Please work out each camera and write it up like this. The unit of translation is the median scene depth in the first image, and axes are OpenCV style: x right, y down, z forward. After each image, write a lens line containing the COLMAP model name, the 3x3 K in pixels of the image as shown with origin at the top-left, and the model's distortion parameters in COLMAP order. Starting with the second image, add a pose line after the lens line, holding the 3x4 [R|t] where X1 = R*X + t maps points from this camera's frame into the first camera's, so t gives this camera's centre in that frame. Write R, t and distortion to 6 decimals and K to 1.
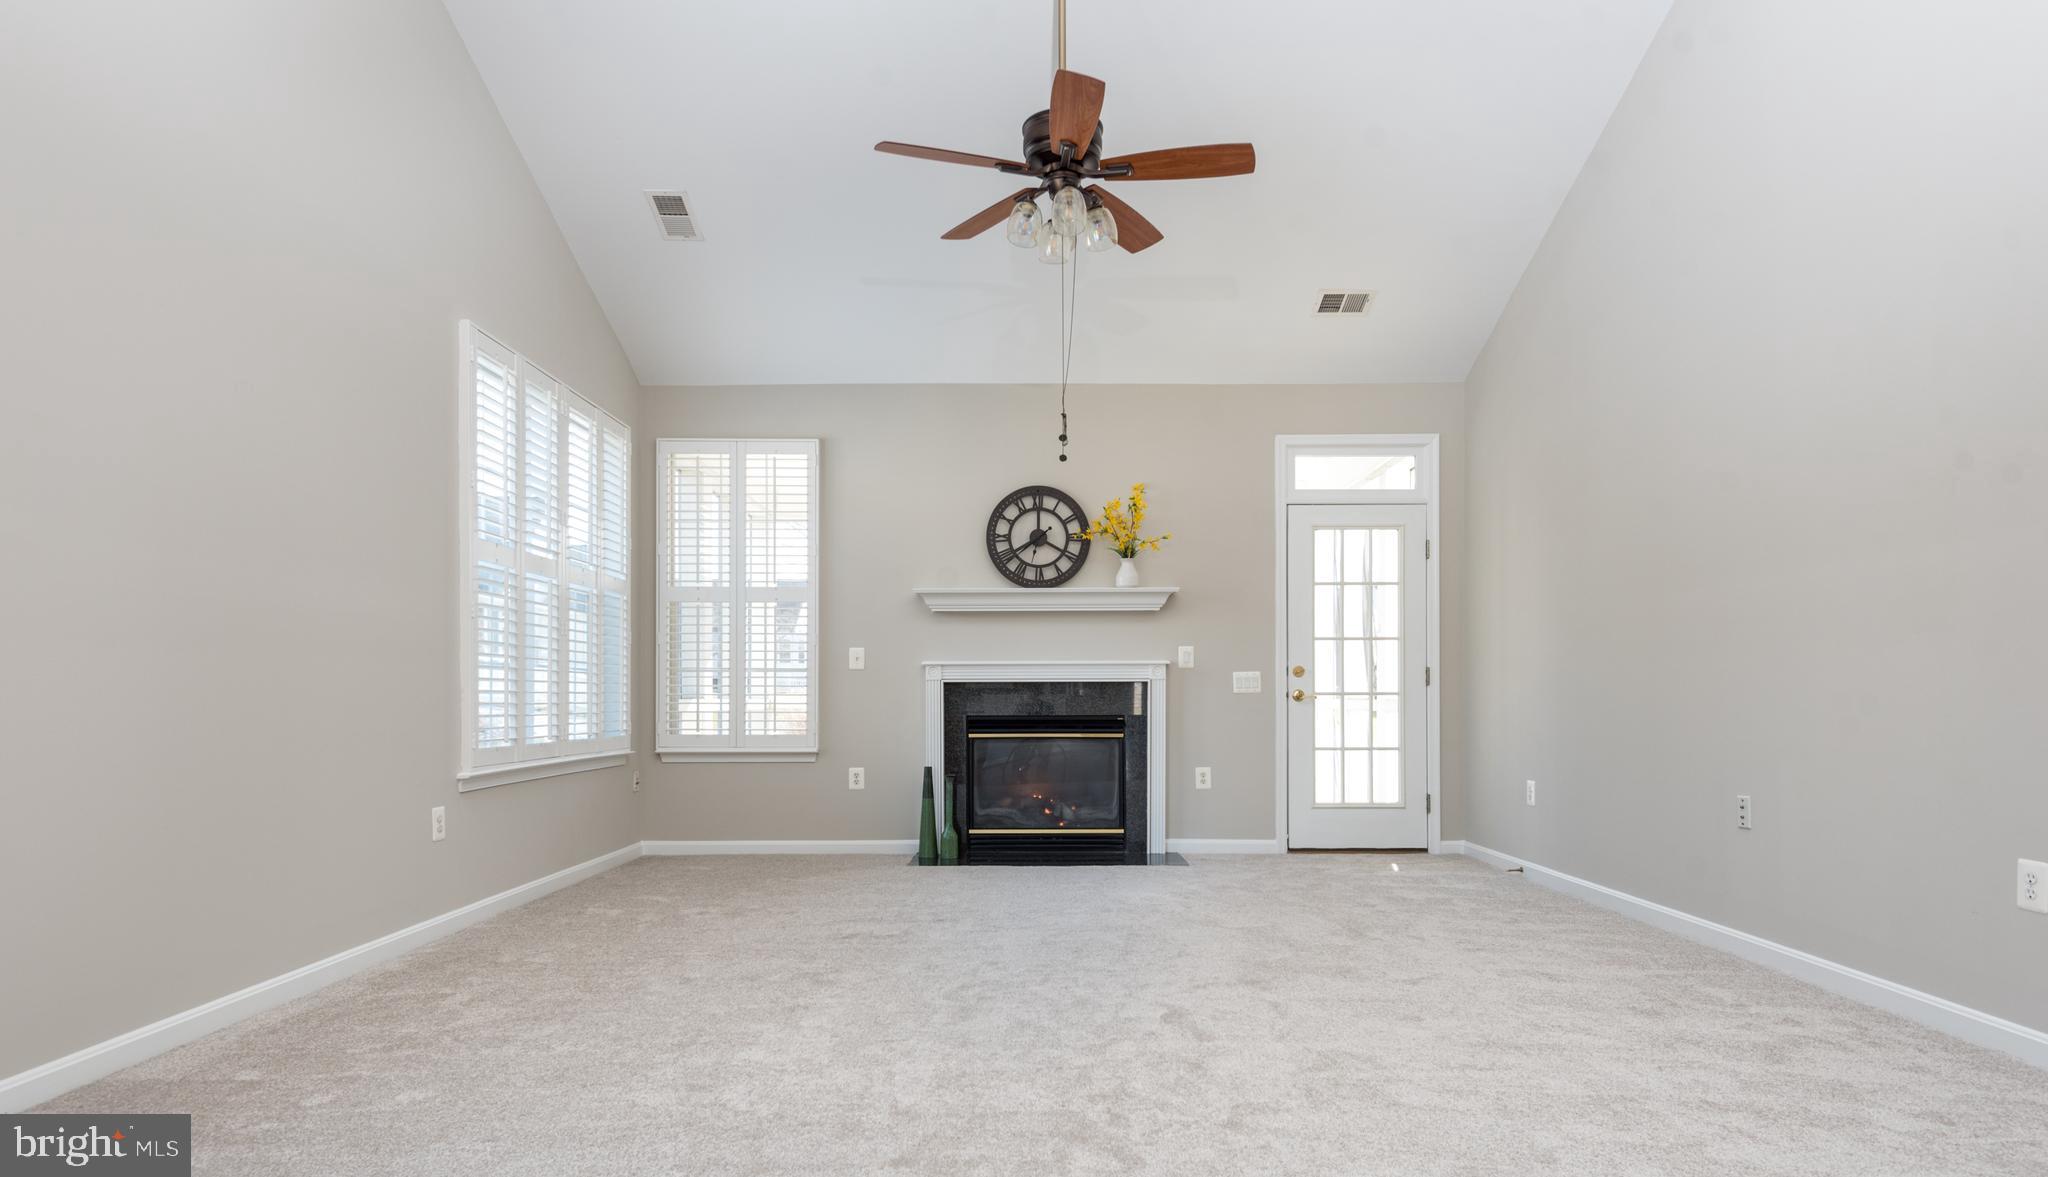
lens RADIAL K [[1117.9, 0, 1035.5], [0, 1117.9, 694.1], [0, 0, 1]] dist [0.035740, -0.002293]
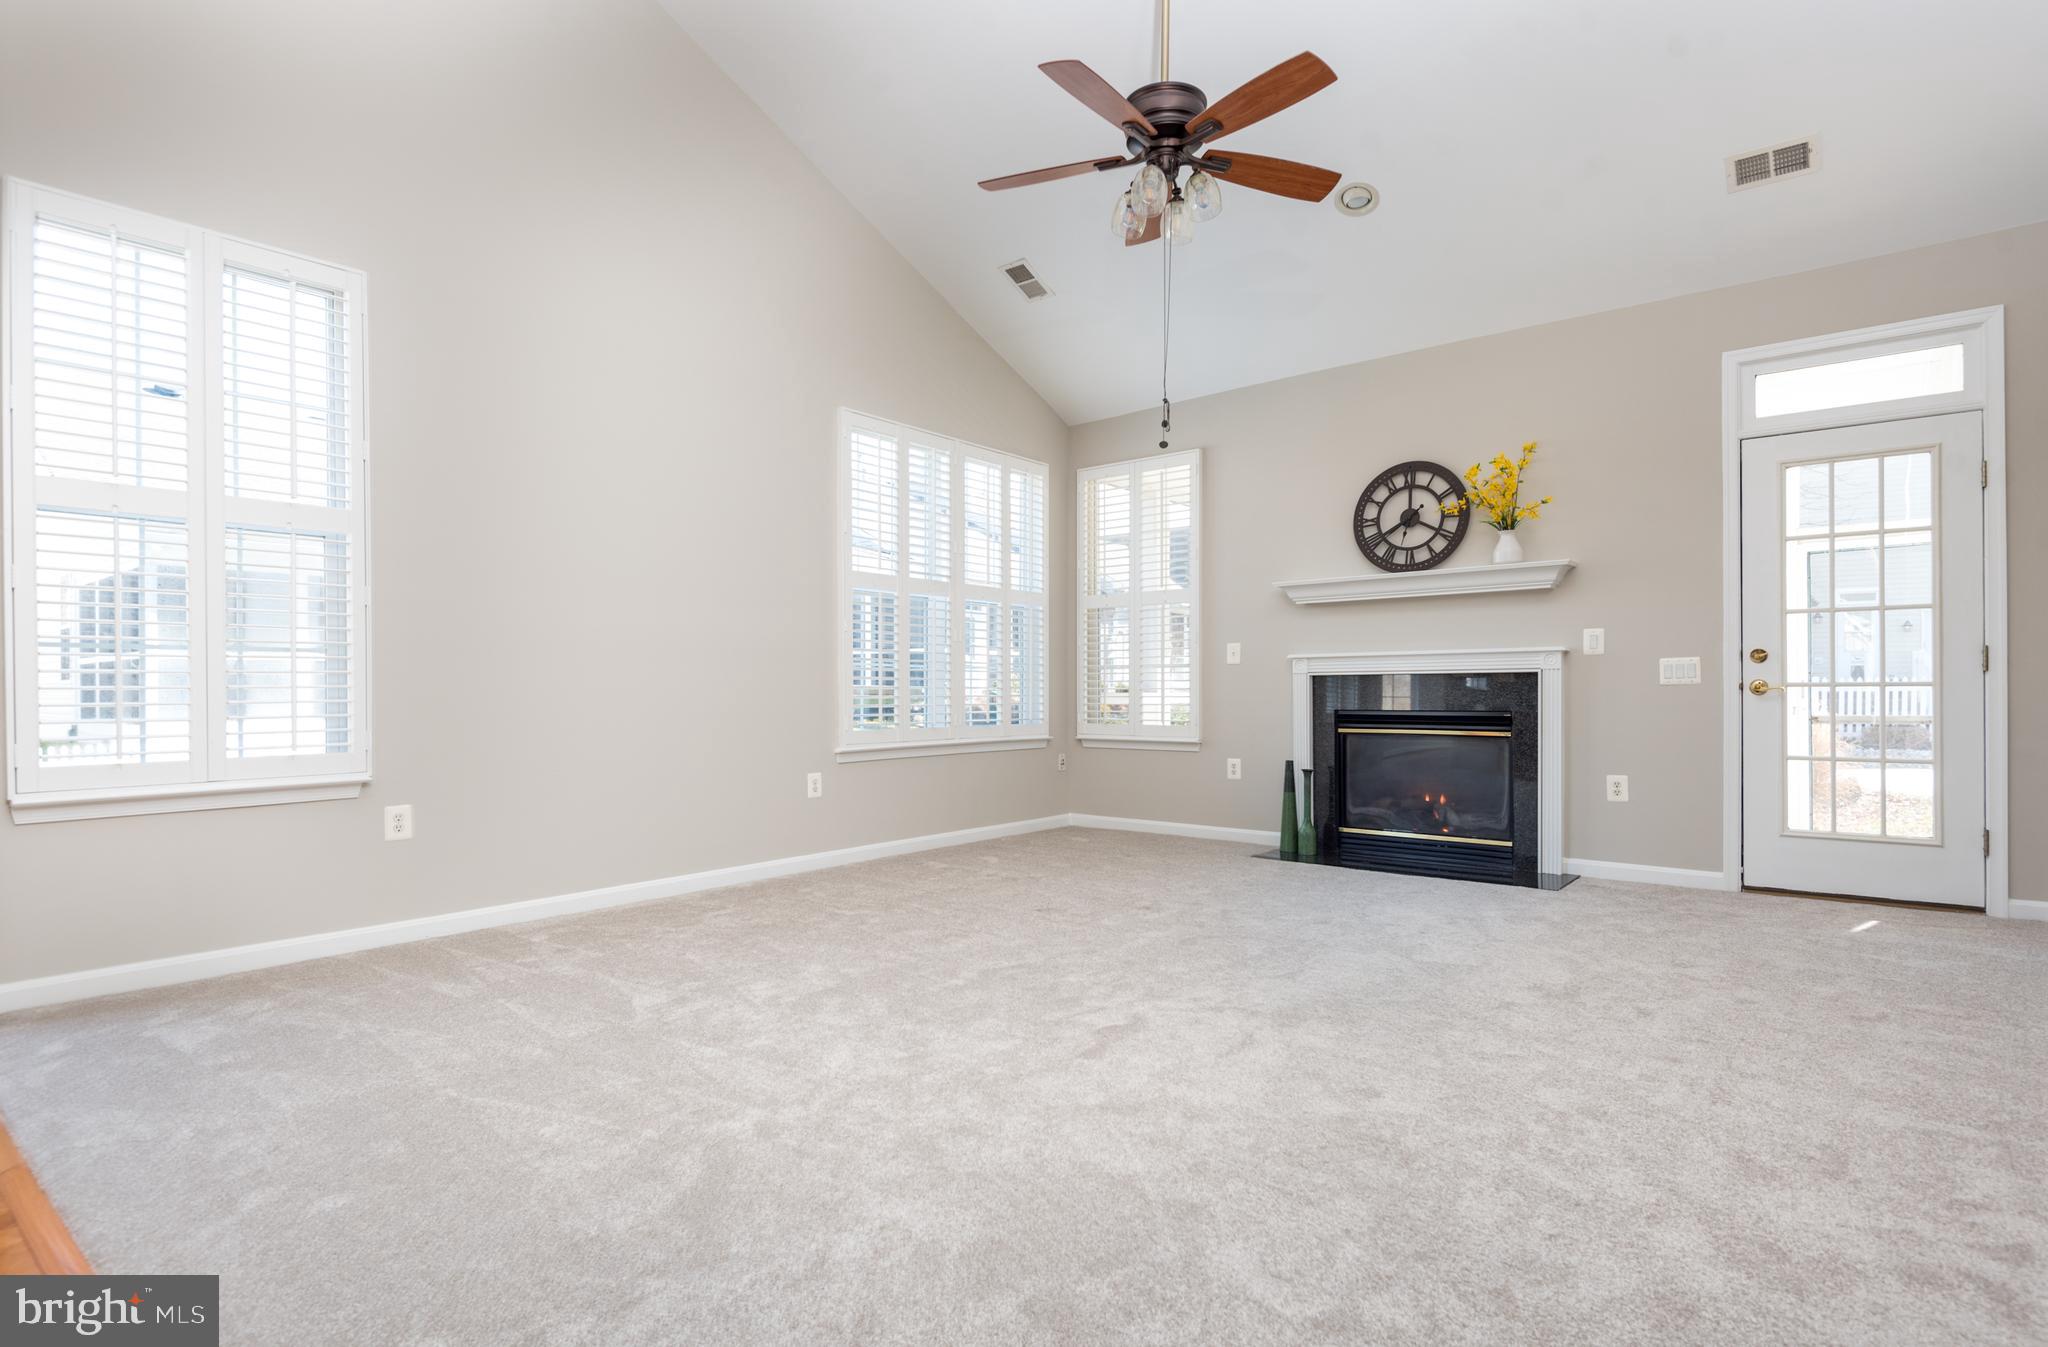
lens RADIAL K [[1027.0, 0, 1015.0], [0, 1027.0, 692.5], [0, 0, 1]] dist [0.013725, -0.008395]
pose [[0.776743, -0.001523, -0.629816, 0.285277], [0.003743, 0.999991, 0.002198, 0.001380], [0.629807, -0.004064, 0.776741, 0.132829]]
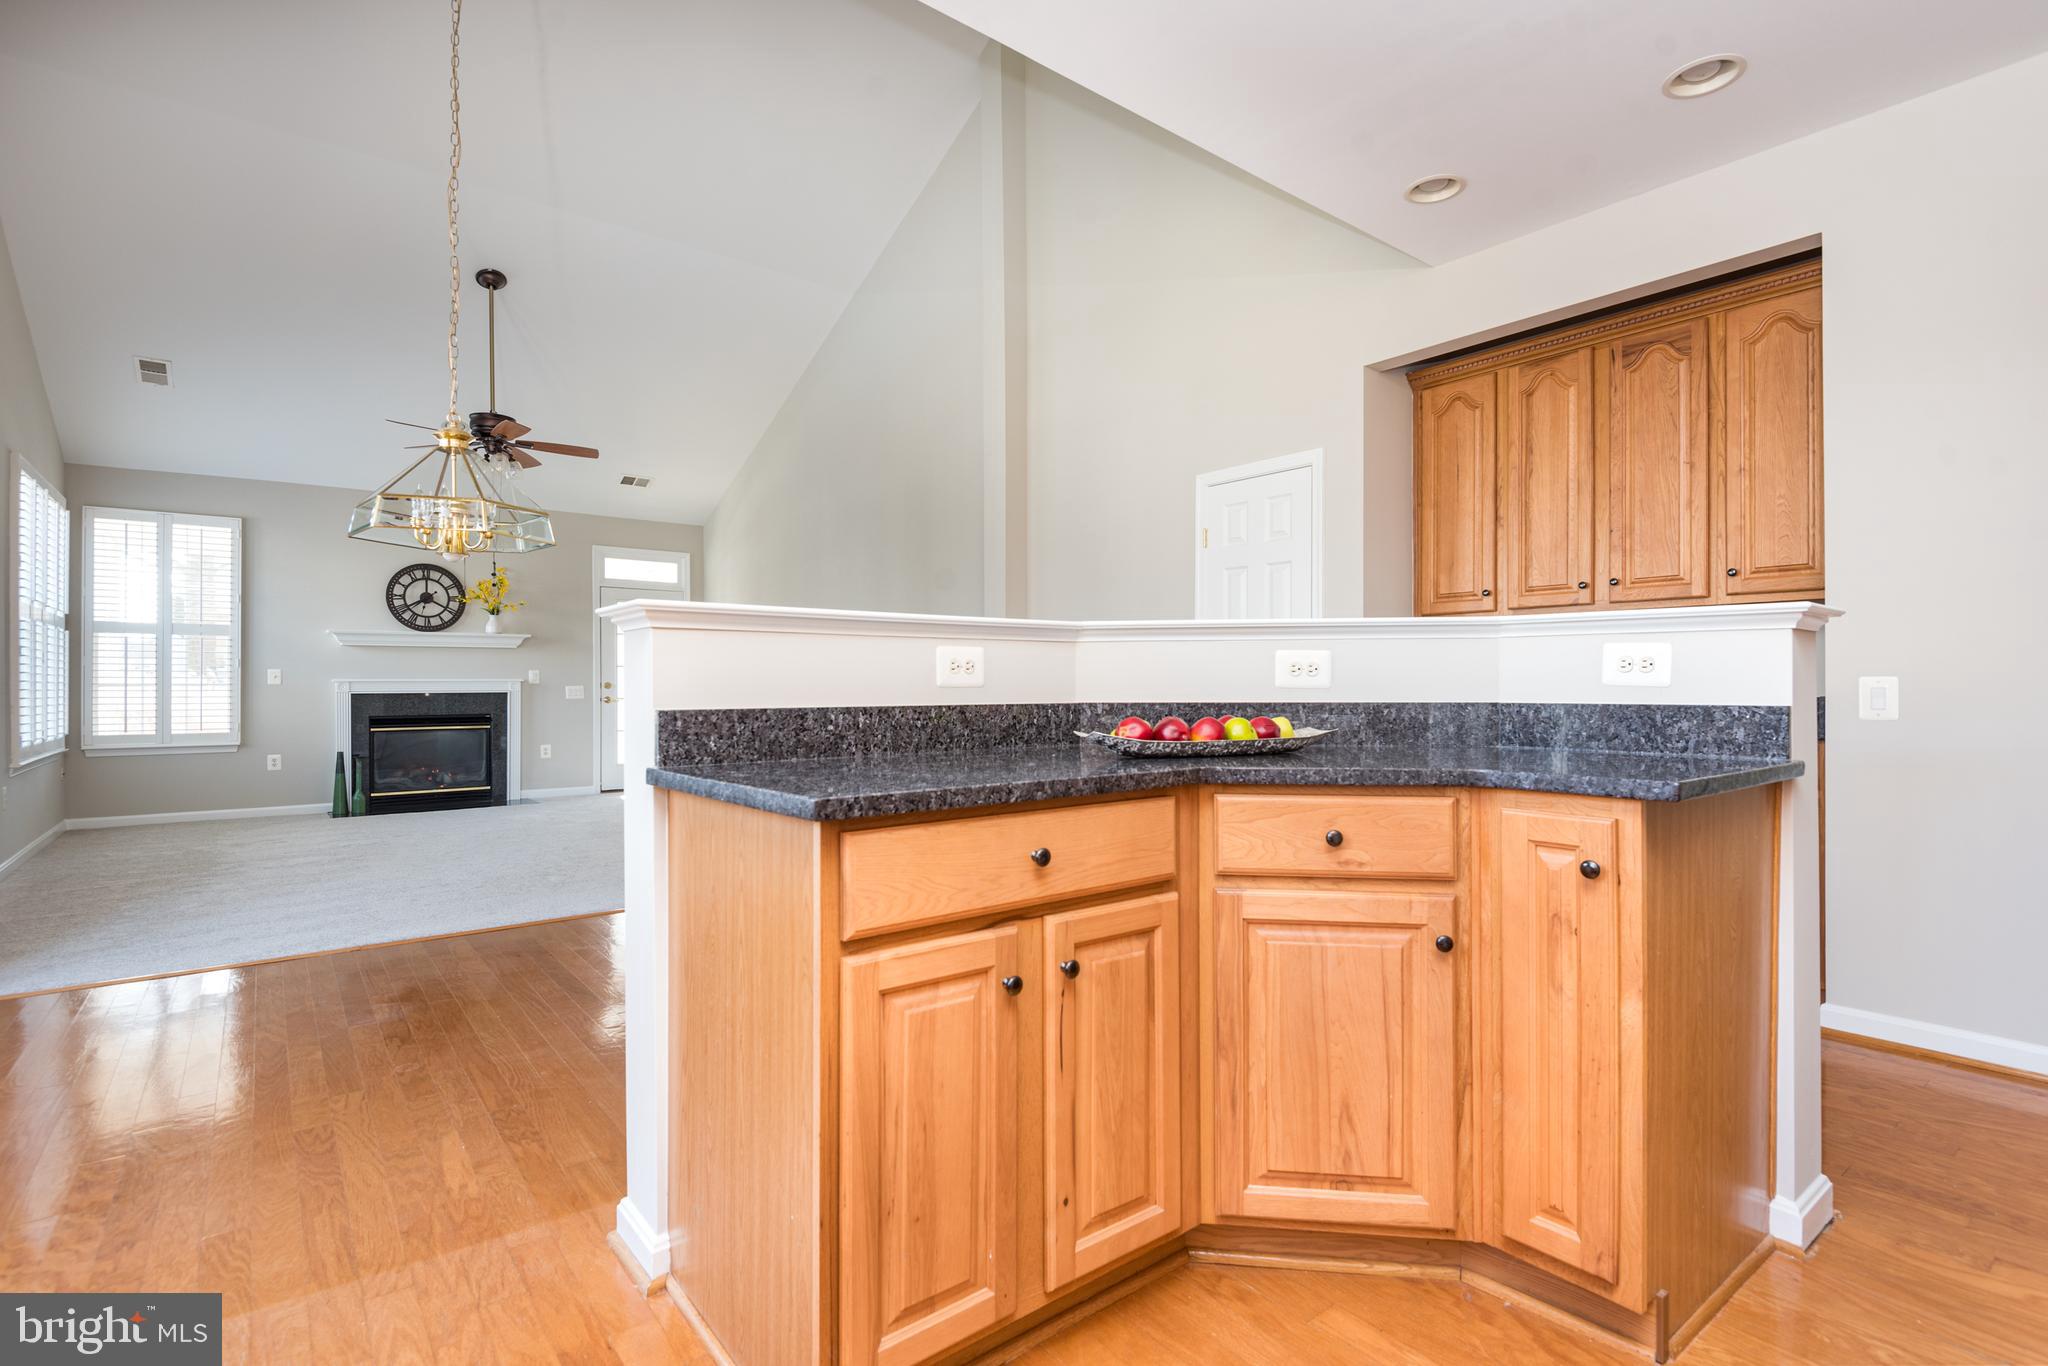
lens RADIAL K [[972.0, 0, 1028.5], [0, 972.0, 684.7], [0, 0, 1]] dist [0.008666, -0.005155]
pose [[0.784091, -0.000438, 0.620645, -0.178118], [-0.002119, 0.999992, 0.003384, -0.028174], [-0.620642, -0.003968, 0.784084, -0.544342]]
